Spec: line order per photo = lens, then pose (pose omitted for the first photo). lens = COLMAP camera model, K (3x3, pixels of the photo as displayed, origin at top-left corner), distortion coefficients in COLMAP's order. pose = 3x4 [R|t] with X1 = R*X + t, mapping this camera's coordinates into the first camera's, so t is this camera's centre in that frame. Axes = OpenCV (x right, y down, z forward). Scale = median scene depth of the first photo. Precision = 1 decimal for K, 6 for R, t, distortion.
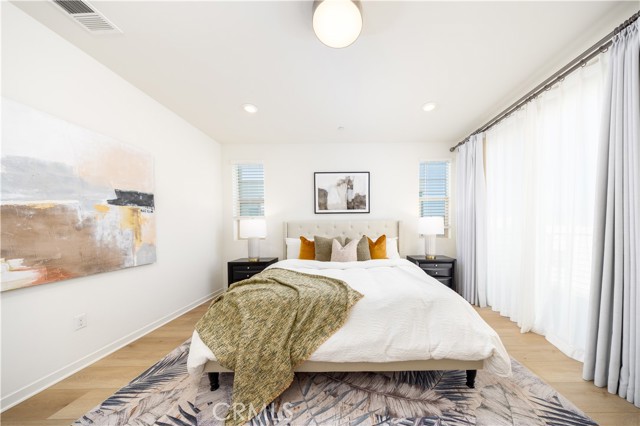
lens RADIAL K [[195.4, 0, 321.2], [0, 195.4, 230.9], [0, 0, 1]] dist [-0.000073, -0.000023]
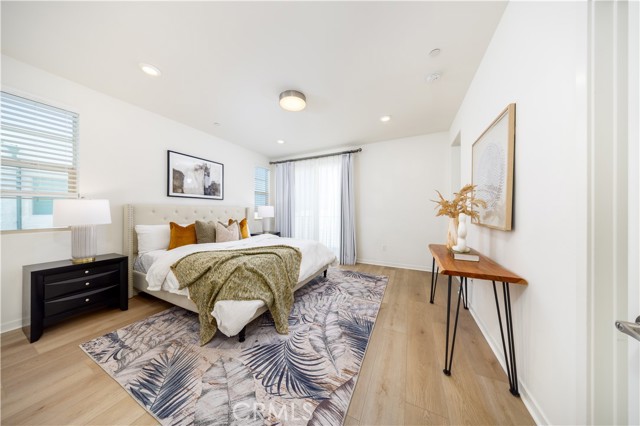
lens RADIAL K [[191.8, 0, 321.9], [0, 191.8, 212.0], [0, 0, 1]] dist [0.000046, -0.000023]
pose [[0.414414, 0.011715, 0.910013, -0.537282], [0.012524, 0.999749, -0.018574, 0.007211], [-0.910002, 0.019094, 0.414164, 0.007480]]
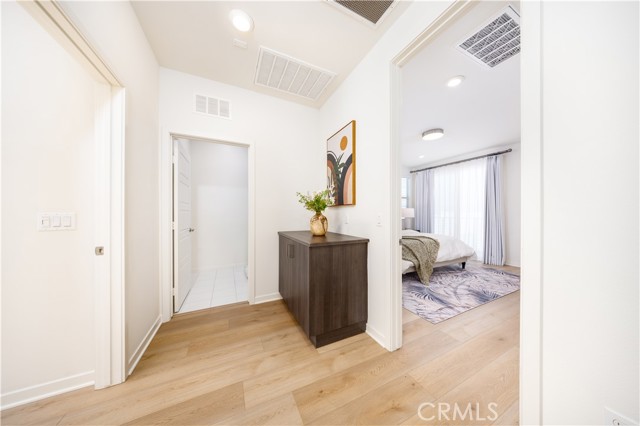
lens RADIAL K [[191.8, 0, 321.9], [0, 191.8, 212.0], [0, 0, 1]] dist [0.000046, -0.000023]
pose [[0.890785, 0.017103, 0.454102, -0.889722], [-0.005217, 0.999611, -0.027415, 0.017478], [-0.454394, 0.022052, 0.890528, -0.221601]]
